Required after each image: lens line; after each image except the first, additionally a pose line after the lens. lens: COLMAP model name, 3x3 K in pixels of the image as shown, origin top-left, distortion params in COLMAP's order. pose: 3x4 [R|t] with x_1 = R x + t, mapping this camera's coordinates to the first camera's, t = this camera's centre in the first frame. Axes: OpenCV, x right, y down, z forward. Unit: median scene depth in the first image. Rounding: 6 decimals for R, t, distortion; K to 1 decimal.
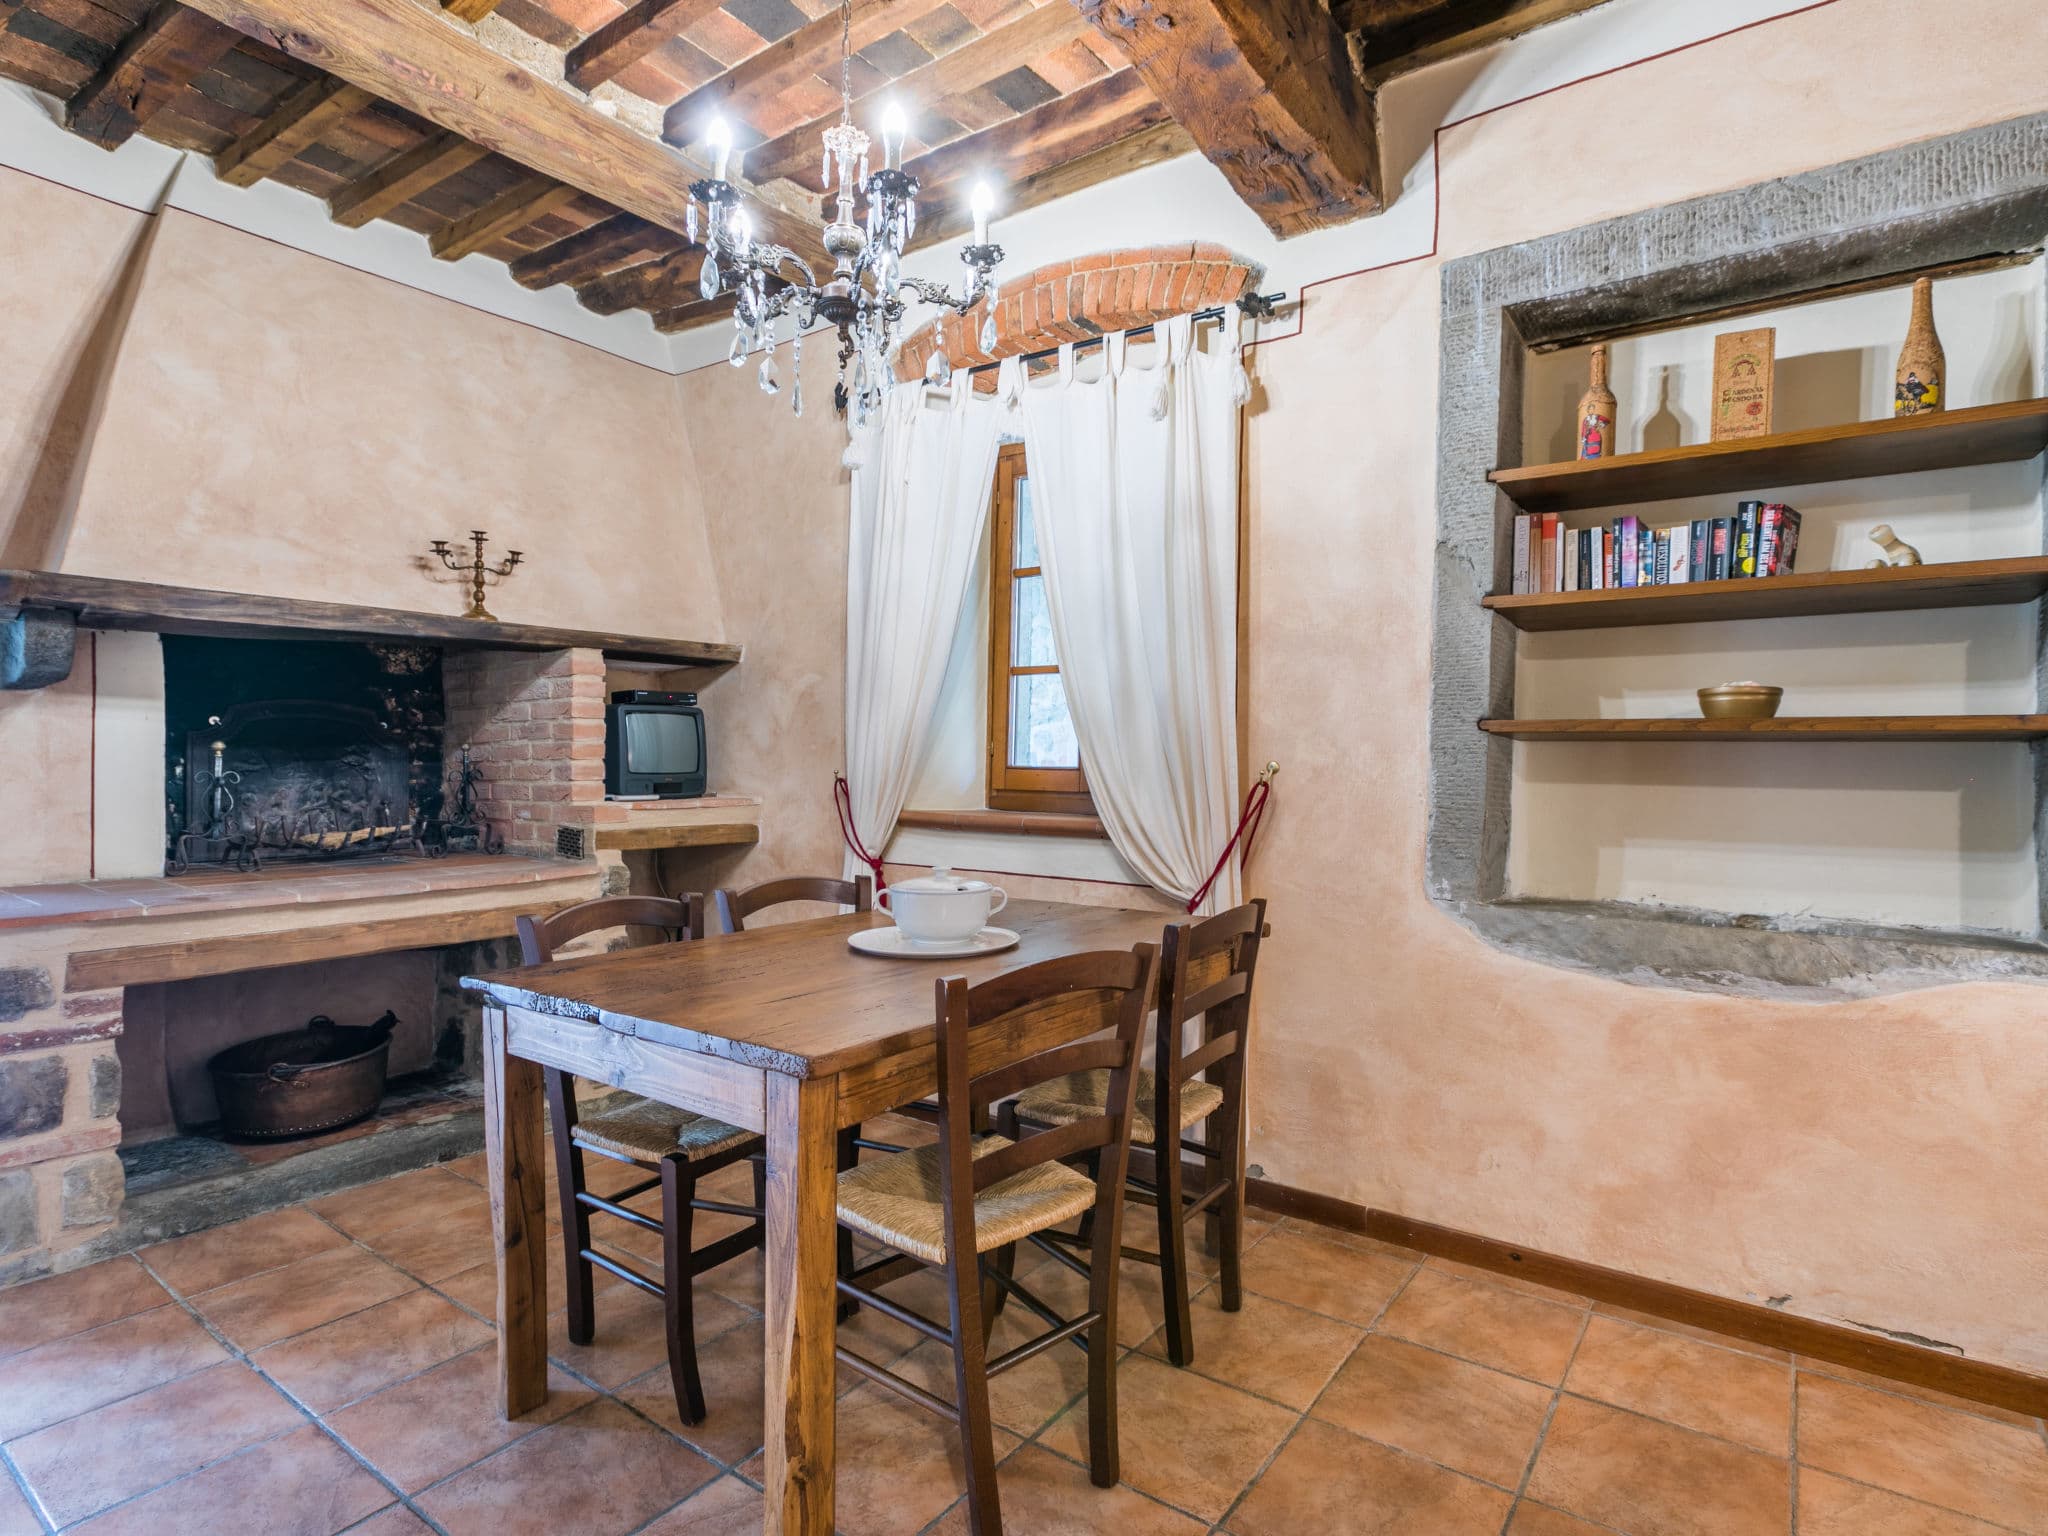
lens RADIAL K [[1012.0, 0, 1035.7], [0, 1012.0, 766.8], [0, 0, 1]] dist [0.007027, -0.002835]
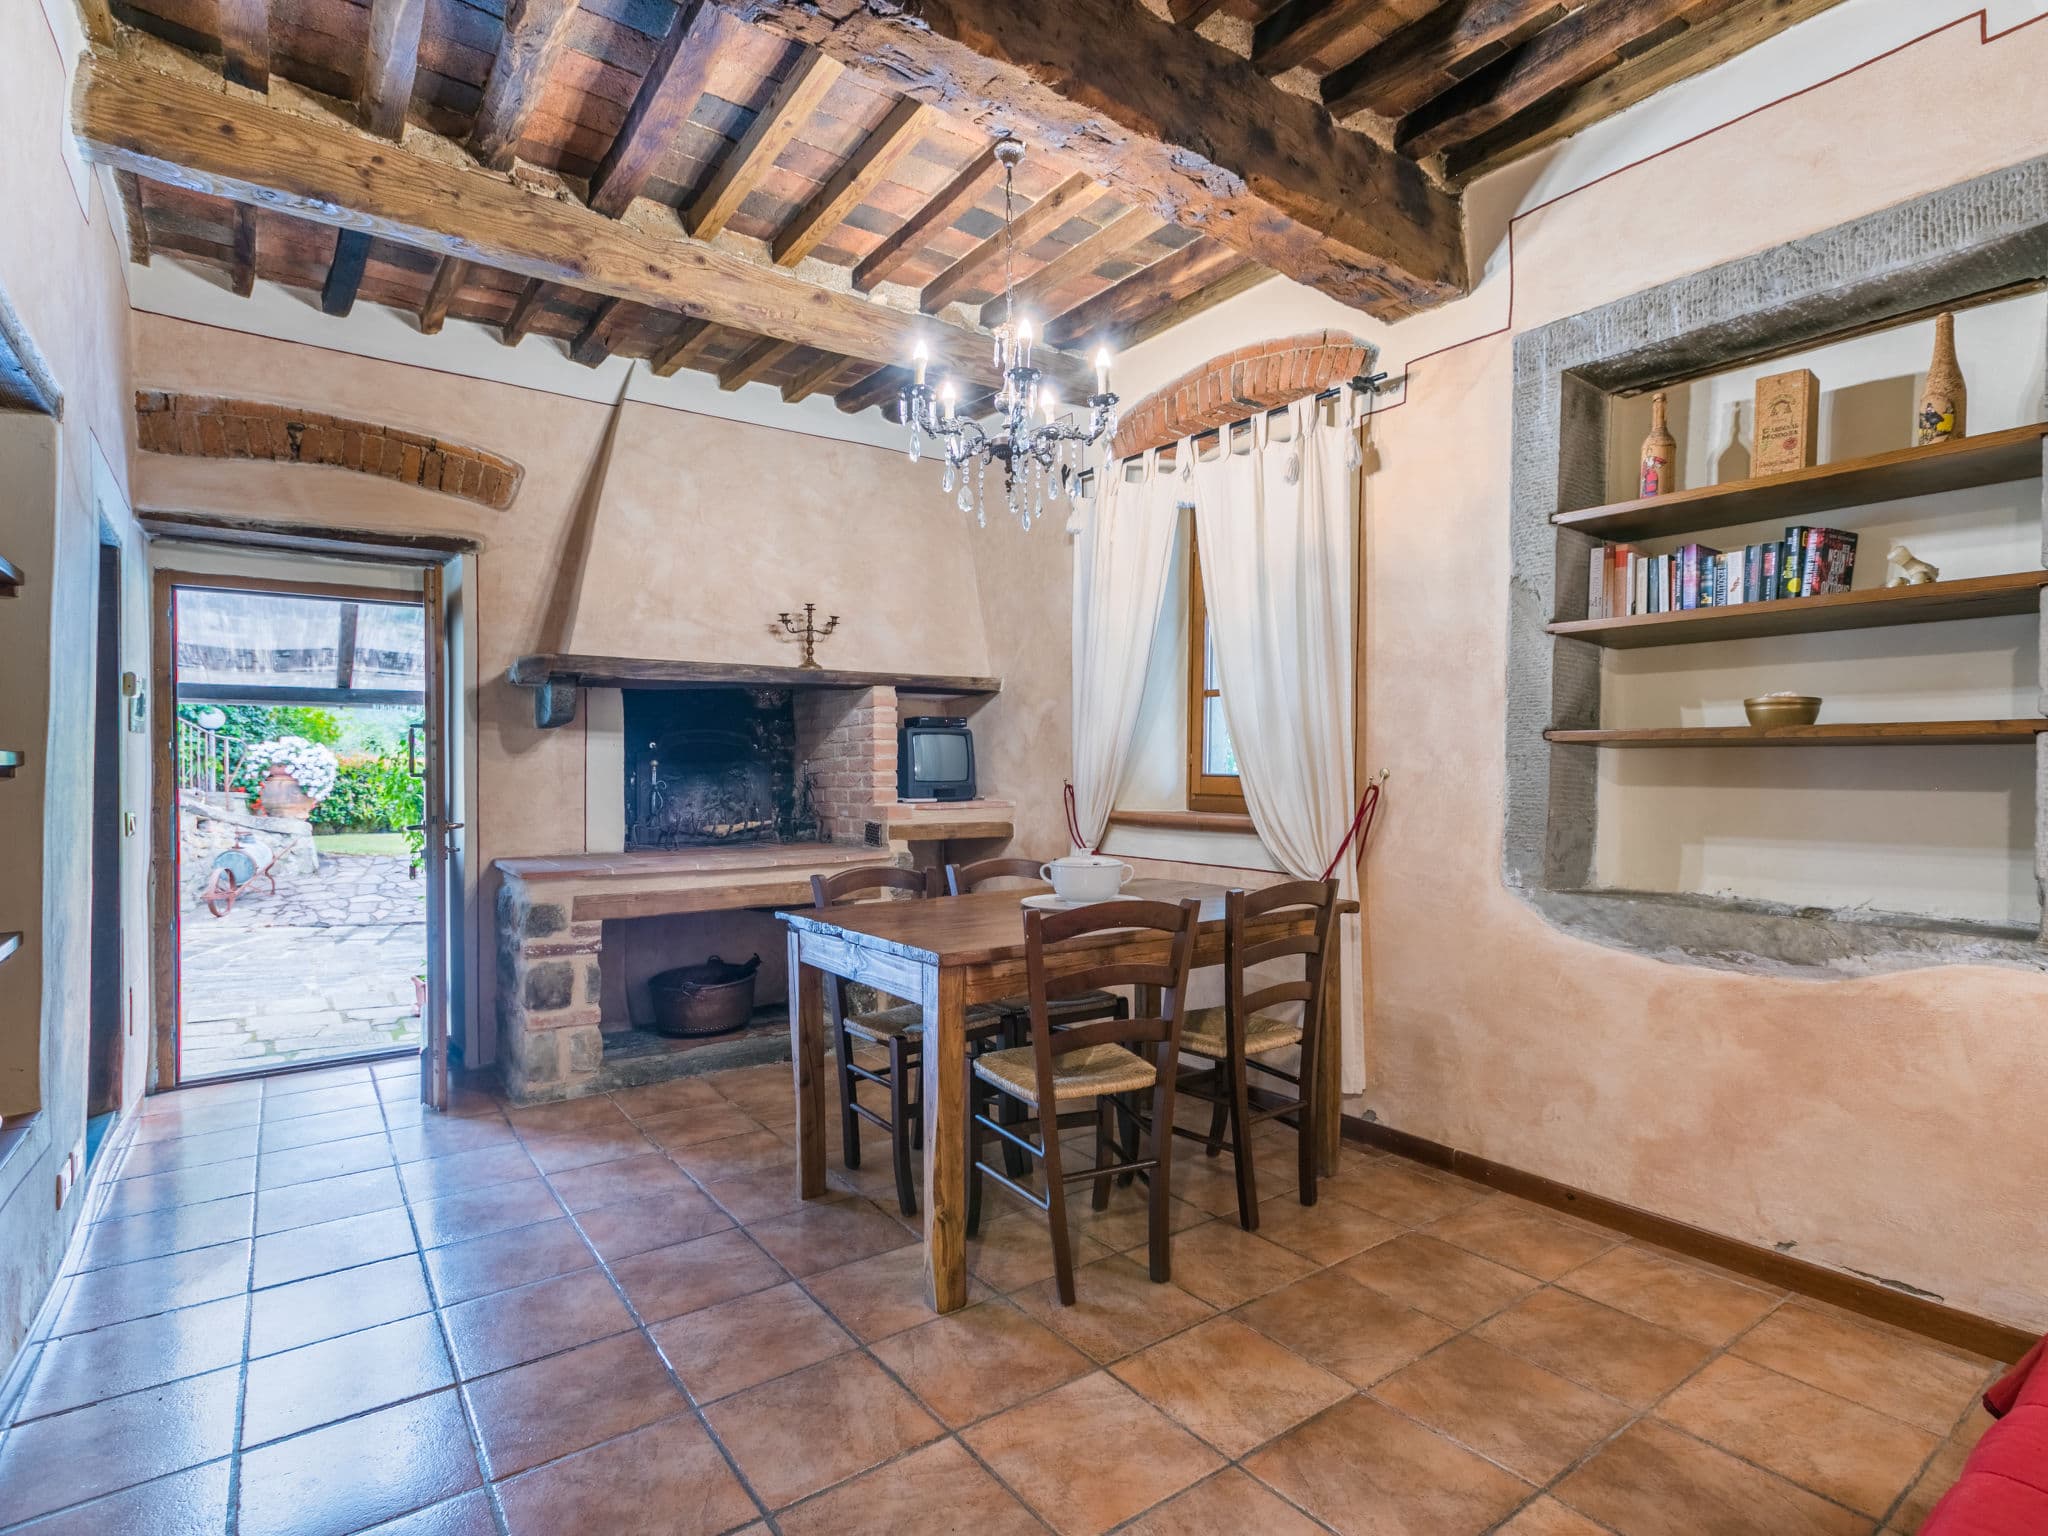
lens RADIAL K [[1012.0, 0, 1011.7], [0, 1012.0, 771.1], [0, 0, 1]] dist [0.007027, -0.002835]
pose [[0.940121, -0.006454, -0.340779, 0.251264], [0.004312, 0.999966, -0.007043, 0.004753], [0.340812, 0.005152, 0.940117, -0.277730]]
